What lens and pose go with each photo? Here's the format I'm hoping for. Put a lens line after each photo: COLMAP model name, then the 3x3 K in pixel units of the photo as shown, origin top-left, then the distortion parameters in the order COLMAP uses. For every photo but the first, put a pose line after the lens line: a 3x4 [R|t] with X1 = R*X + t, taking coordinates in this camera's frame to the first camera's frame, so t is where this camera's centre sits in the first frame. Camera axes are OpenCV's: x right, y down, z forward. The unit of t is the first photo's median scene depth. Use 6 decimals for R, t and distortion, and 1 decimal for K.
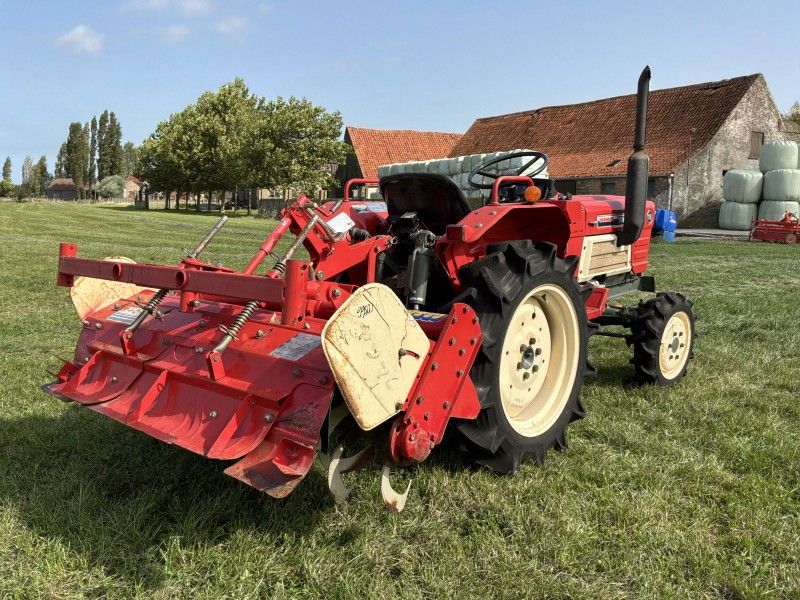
lens RADIAL K [[687.0, 0, 393.8], [0, 687.0, 299.8], [0, 0, 1]] dist [0.008076, -0.020439]
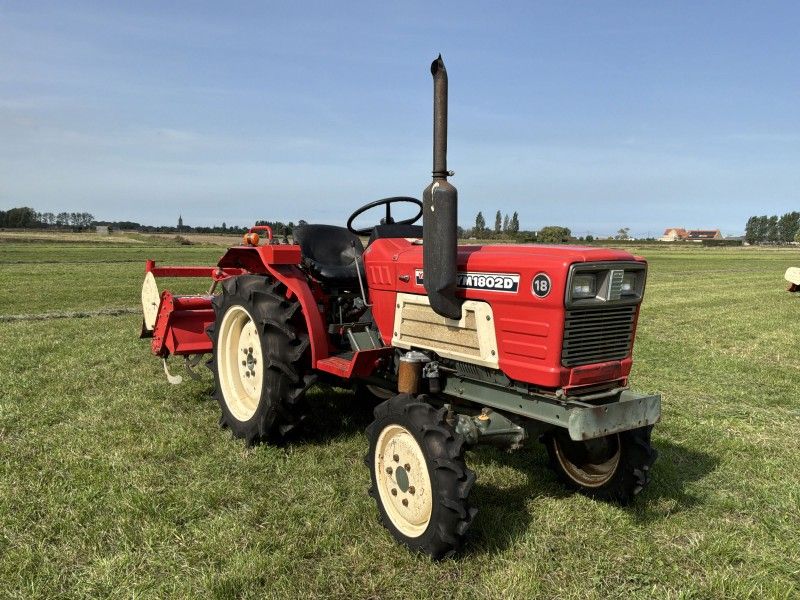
lens RADIAL K [[687.0, 0, 393.8], [0, 687.0, 299.8], [0, 0, 1]] dist [0.008076, -0.020439]
pose [[-0.233768, 0.082094, -0.968820, 1.072199], [-0.163007, 0.979017, 0.122290, -0.181894], [0.958531, 0.186512, -0.215481, 1.159293]]
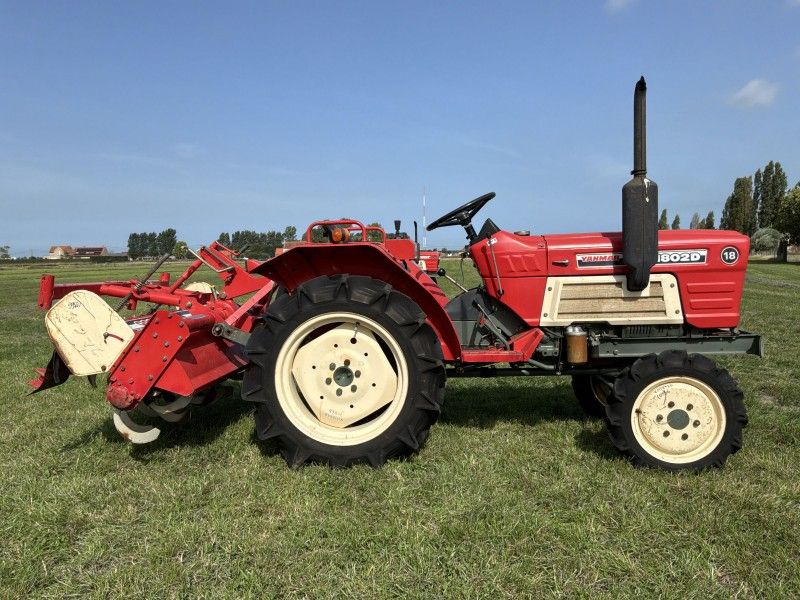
lens RADIAL K [[687.0, 0, 393.8], [0, 687.0, 299.8], [0, 0, 1]] dist [0.008076, -0.020439]
pose [[0.609483, 0.038183, -0.791879, 0.870985], [-0.099933, 0.994573, -0.028959, -0.013522], [0.786476, 0.096784, 0.609991, 0.271141]]
